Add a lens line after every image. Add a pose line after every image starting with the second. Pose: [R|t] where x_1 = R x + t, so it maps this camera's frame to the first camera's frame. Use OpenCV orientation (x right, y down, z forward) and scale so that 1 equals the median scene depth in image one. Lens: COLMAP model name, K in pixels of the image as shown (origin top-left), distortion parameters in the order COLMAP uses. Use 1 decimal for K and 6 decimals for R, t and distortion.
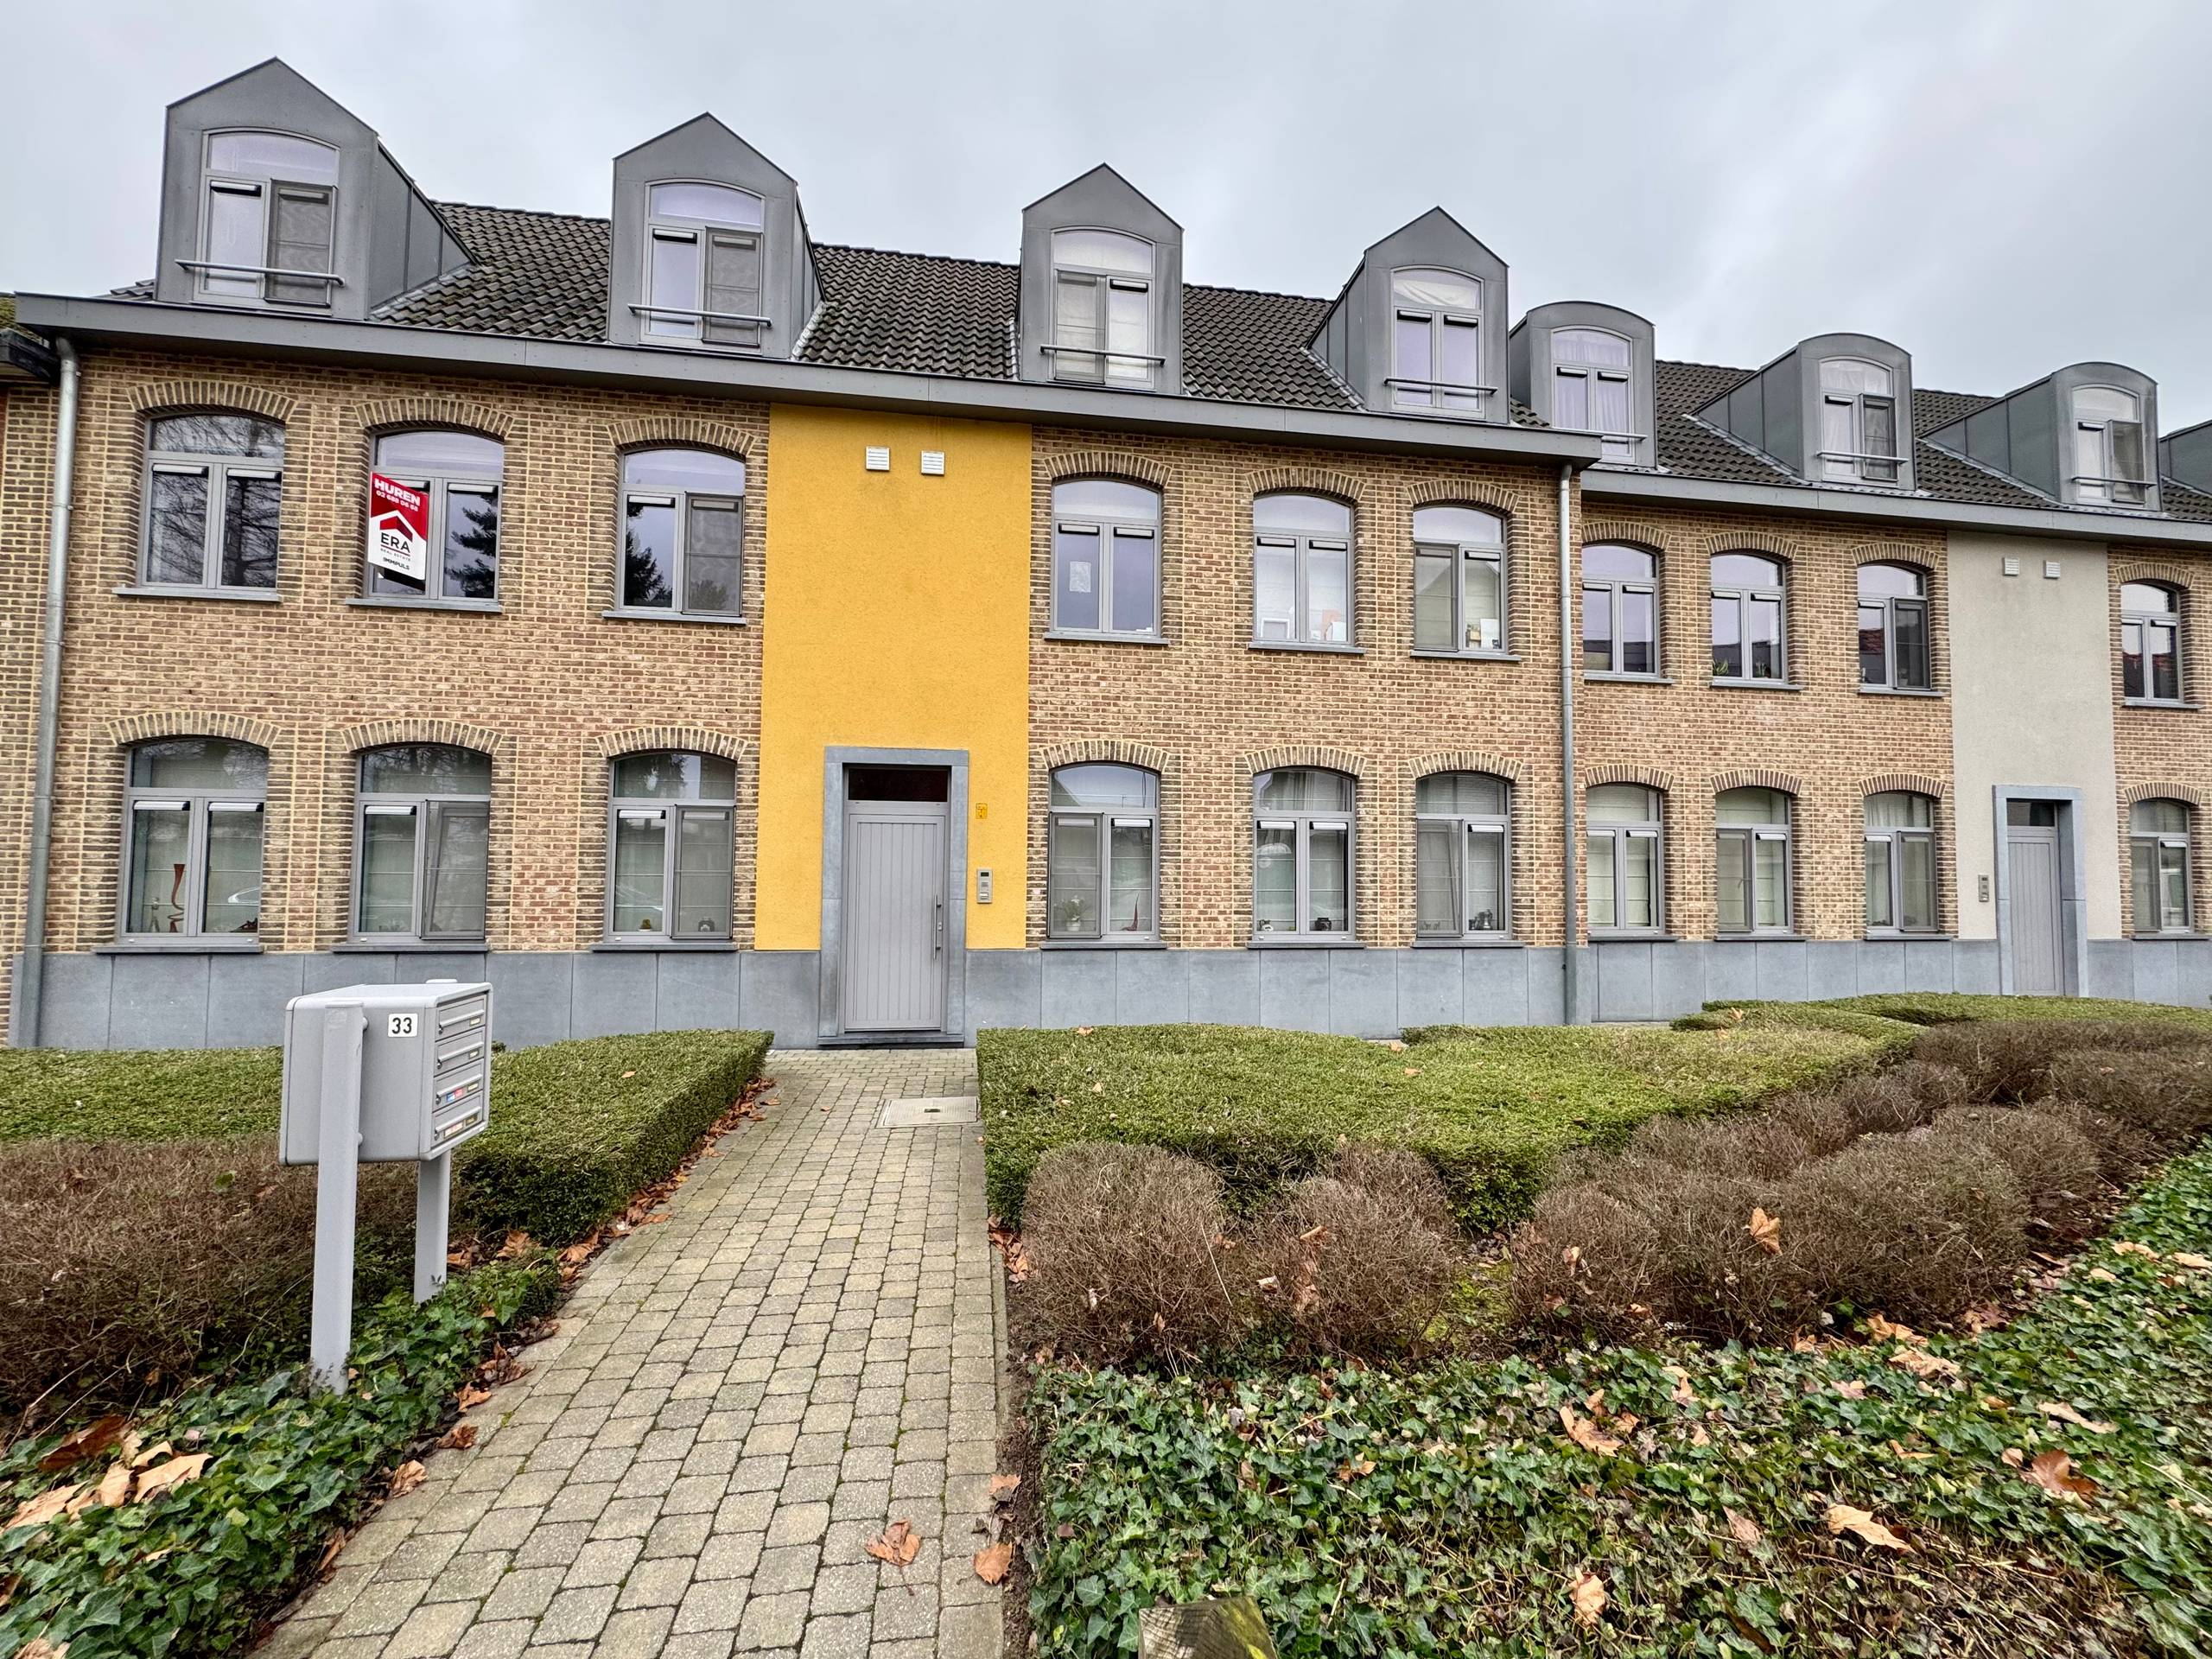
lens RADIAL K [[885.8, 0, 1106.0], [0, 885.8, 832.9], [0, 0, 1]] dist [-0.001891, 0.000077]
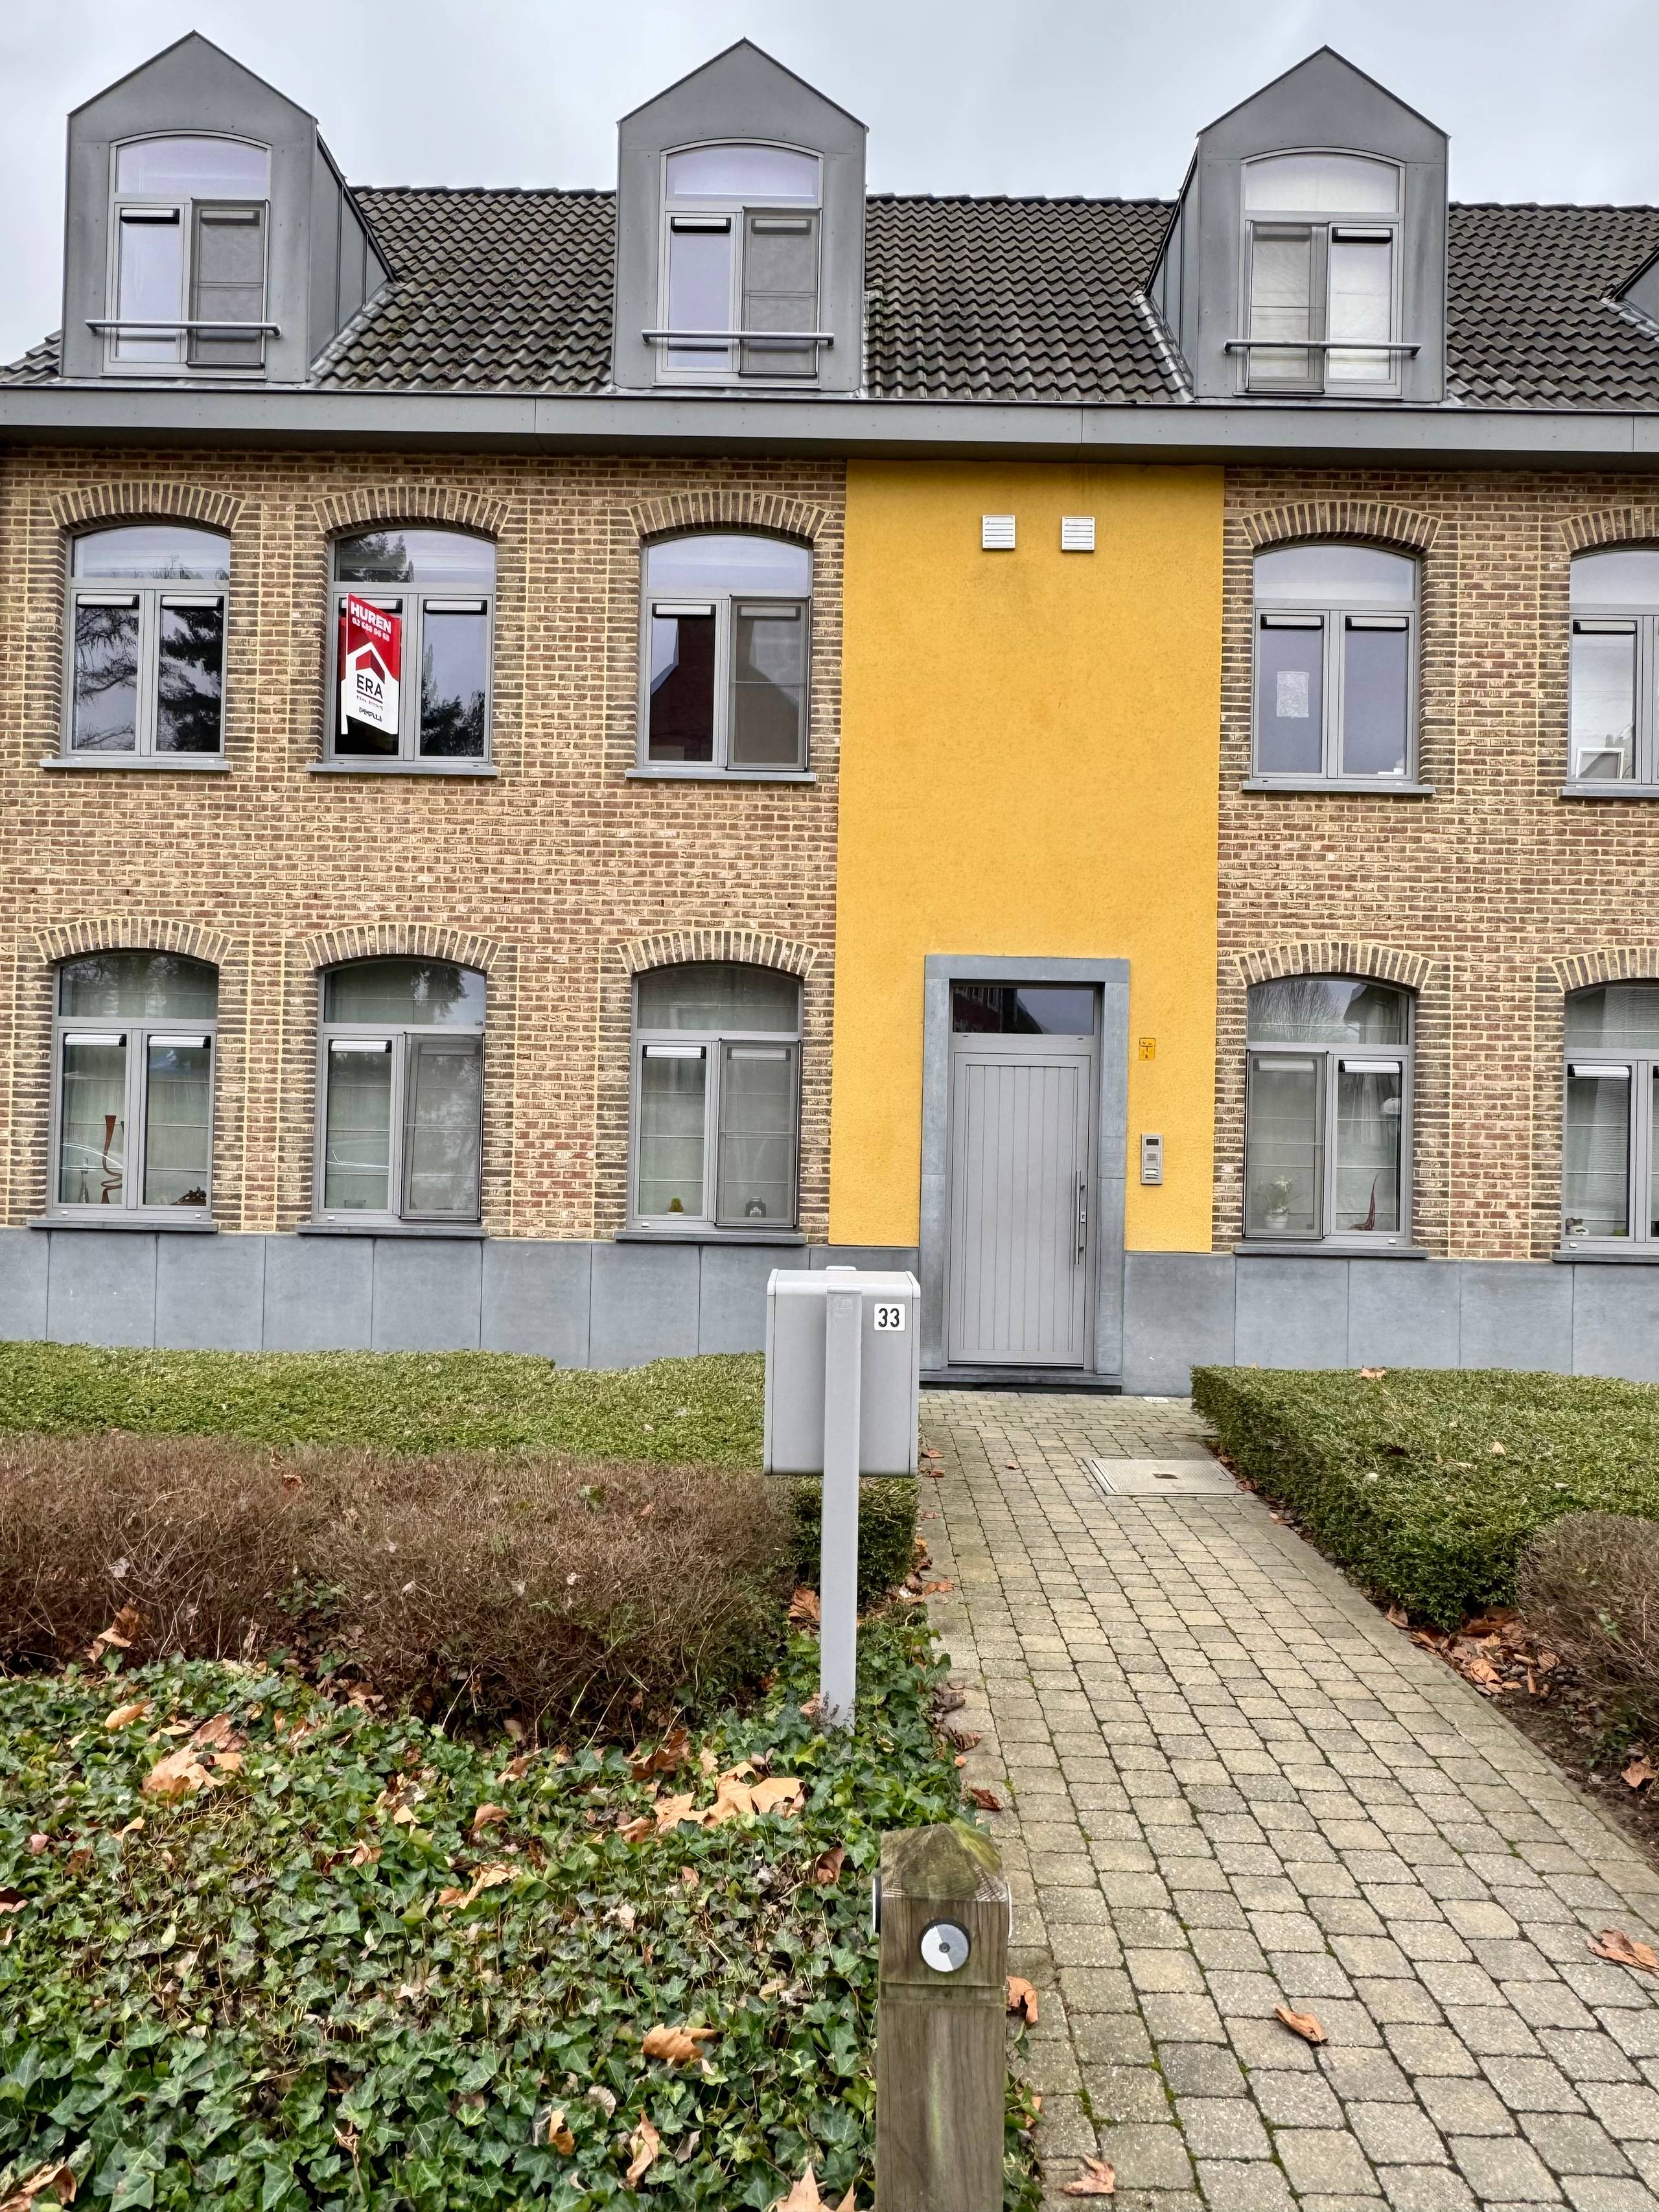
lens RADIAL K [[1418.6, 0, 832.8], [0, 1418.6, 1112.6], [0, 0, 1]] dist [-0.008924, 0.009507]
pose [[0.987295, 0.010021, -0.158582, -0.213064], [-0.005579, 0.999580, 0.028434, -0.005621], [0.158800, -0.027188, 0.986936, -0.114954]]
